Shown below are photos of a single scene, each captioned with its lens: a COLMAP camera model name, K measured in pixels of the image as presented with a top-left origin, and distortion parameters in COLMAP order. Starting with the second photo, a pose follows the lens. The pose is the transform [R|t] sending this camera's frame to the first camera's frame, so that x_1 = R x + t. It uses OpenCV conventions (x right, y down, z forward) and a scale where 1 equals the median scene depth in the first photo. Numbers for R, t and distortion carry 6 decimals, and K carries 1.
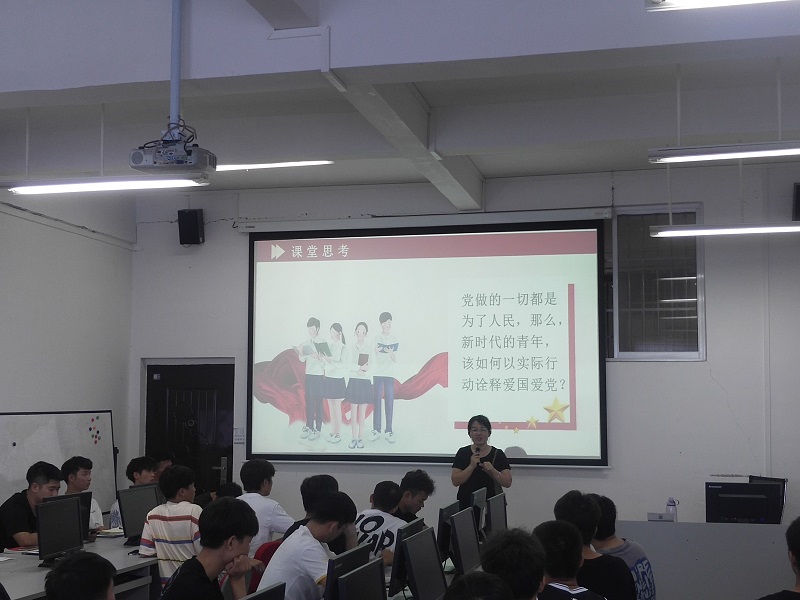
lens RADIAL K [[1234.4, 0, 399.1], [0, 1234.4, 300.7], [0, 0, 1]] dist [0.010570, 0.000000]
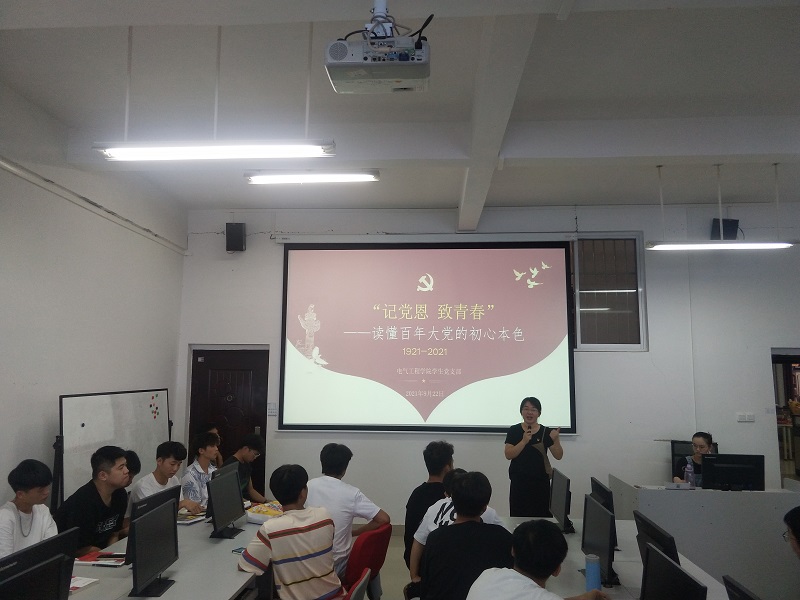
lens RADIAL K [[688.4, 0, 415.4], [0, 688.4, 283.0], [0, 0, 1]] dist [-0.001920, 0.011084]
pose [[0.982765, 0.030105, 0.182390, -0.125020], [-0.020492, 0.998311, -0.054363, 0.020571], [-0.183718, 0.049689, 0.981722, 0.320378]]
